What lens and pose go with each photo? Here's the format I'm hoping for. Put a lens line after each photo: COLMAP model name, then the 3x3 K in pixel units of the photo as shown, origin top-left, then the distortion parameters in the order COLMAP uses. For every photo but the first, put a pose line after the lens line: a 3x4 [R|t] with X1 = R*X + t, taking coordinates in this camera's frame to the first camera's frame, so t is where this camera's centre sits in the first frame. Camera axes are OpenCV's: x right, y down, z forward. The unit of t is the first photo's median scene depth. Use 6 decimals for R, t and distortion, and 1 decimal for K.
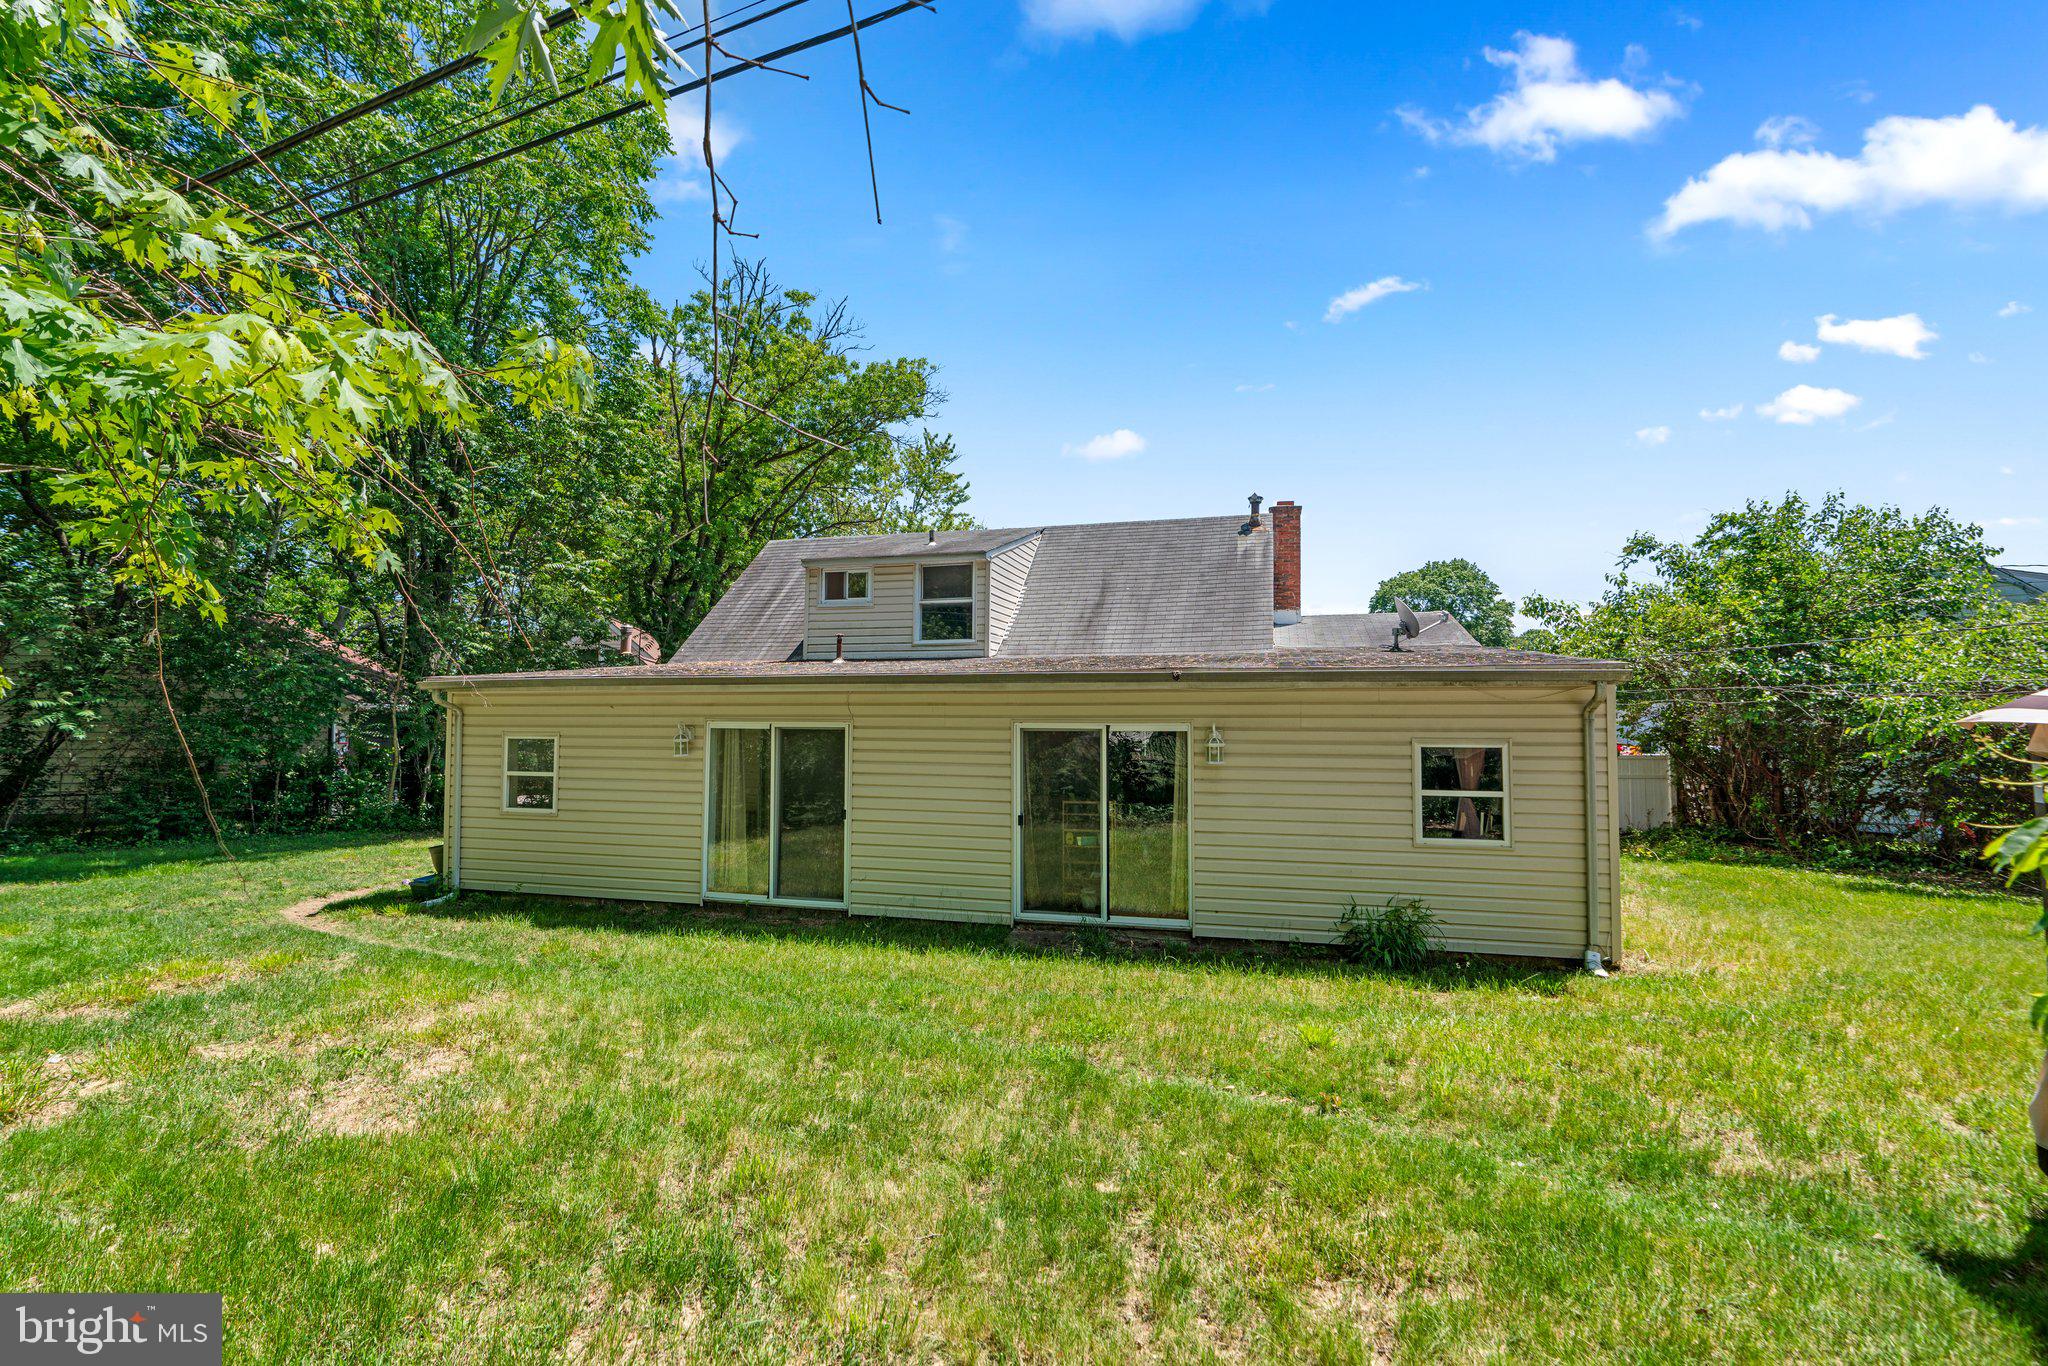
lens RADIAL K [[924.5, 0, 1017.8], [0, 924.5, 692.6], [0, 0, 1]] dist [-0.004186, 0.000628]
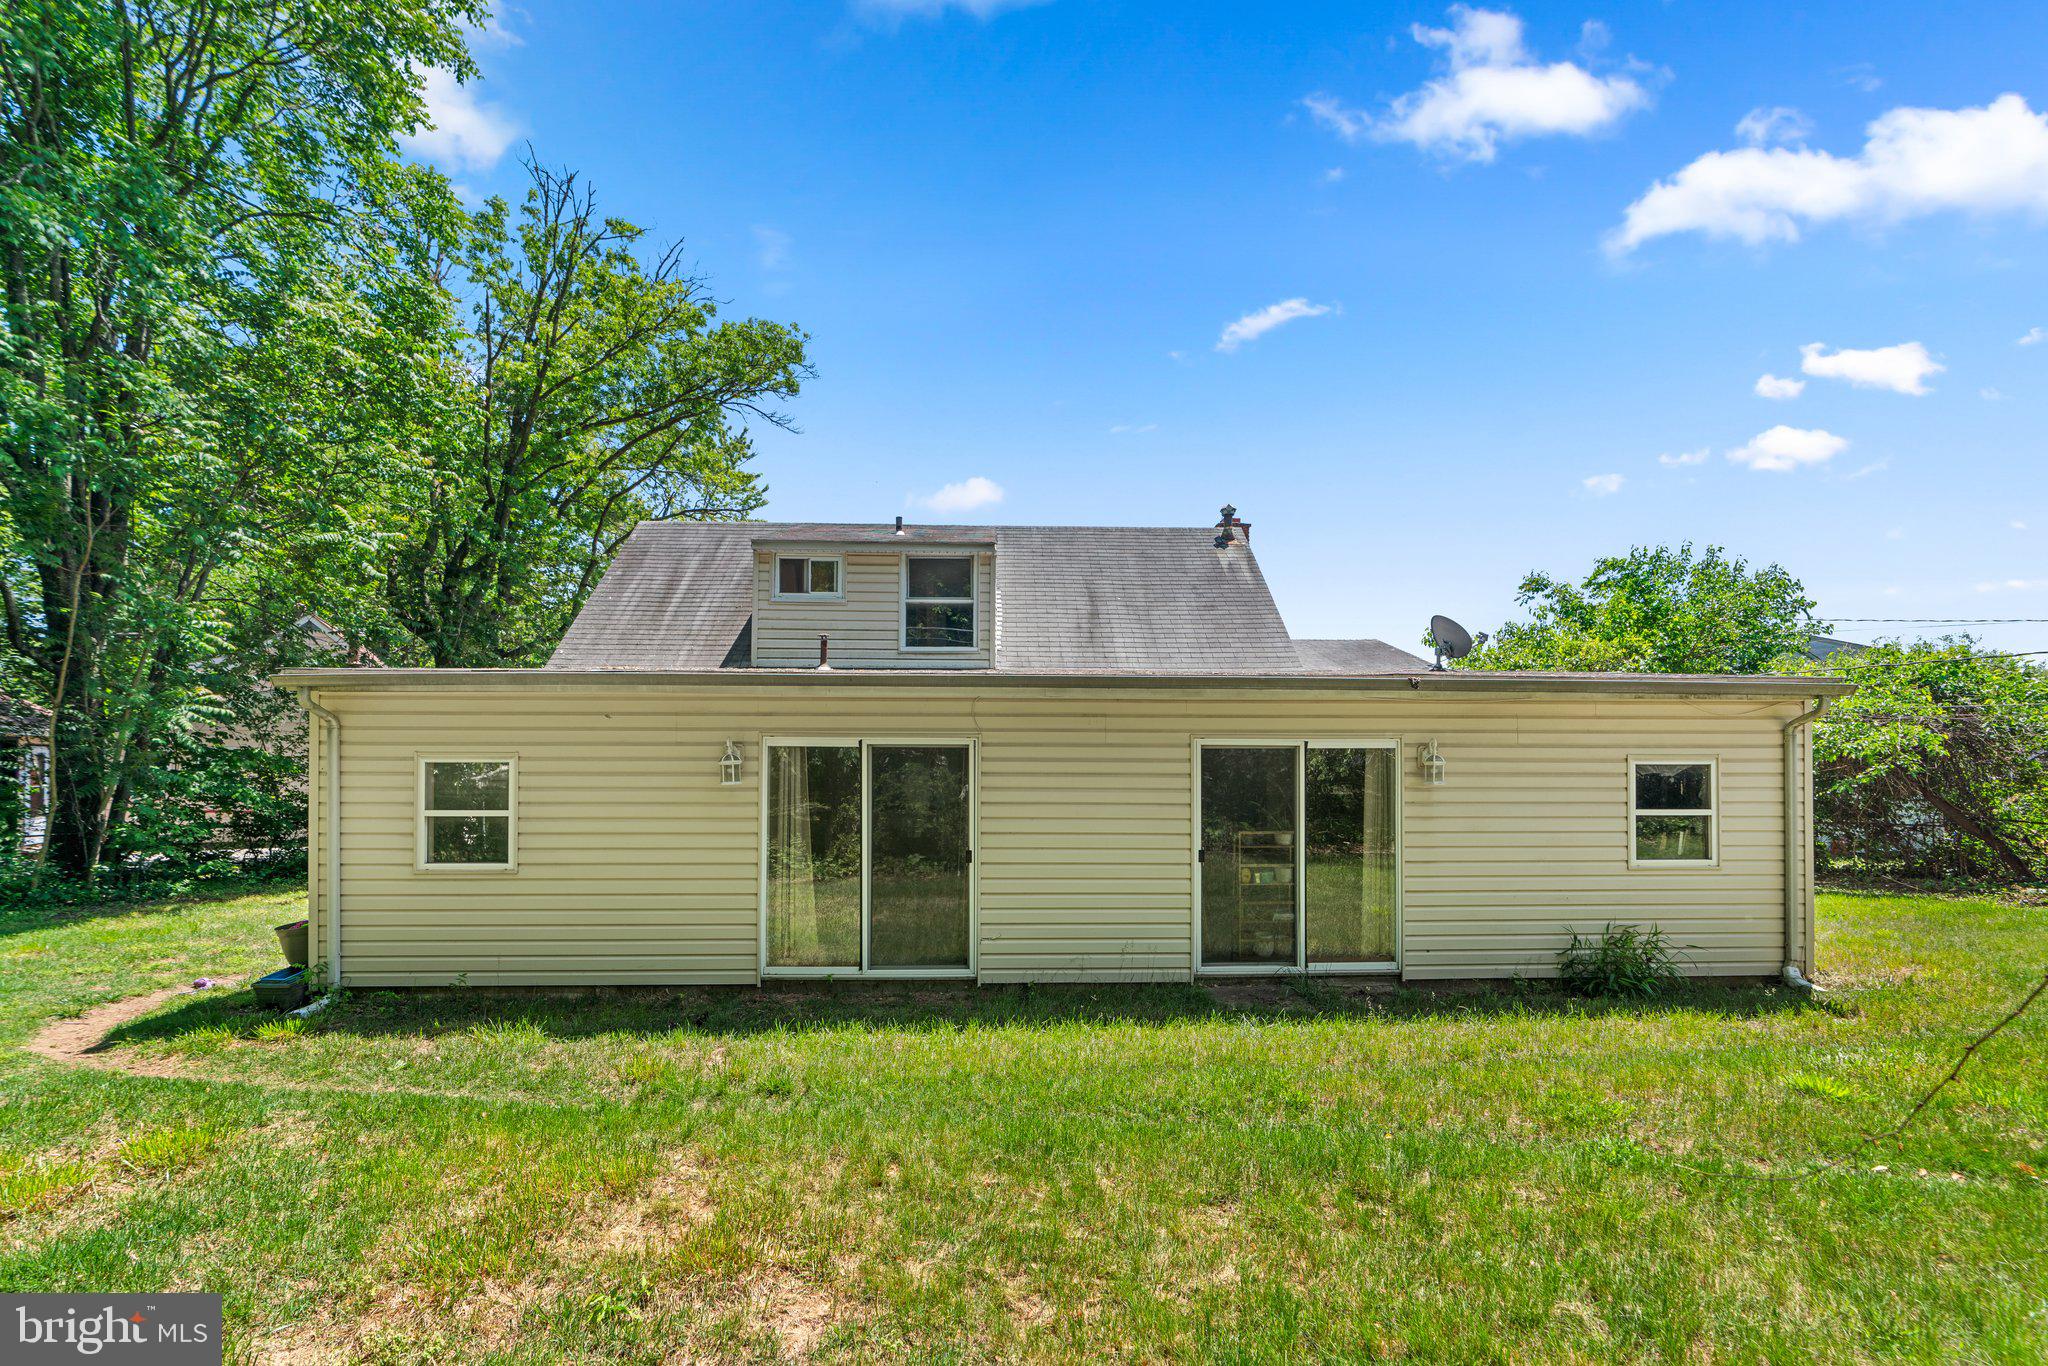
lens RADIAL K [[933.9, 0, 1026.1], [0, 933.9, 759.5], [0, 0, 1]] dist [-0.001642, -0.000226]
pose [[0.952683, -0.001993, 0.303959, -0.337776], [-0.008533, 0.999409, 0.033297, 0.020973], [-0.303846, -0.034316, 0.952103, 0.211878]]
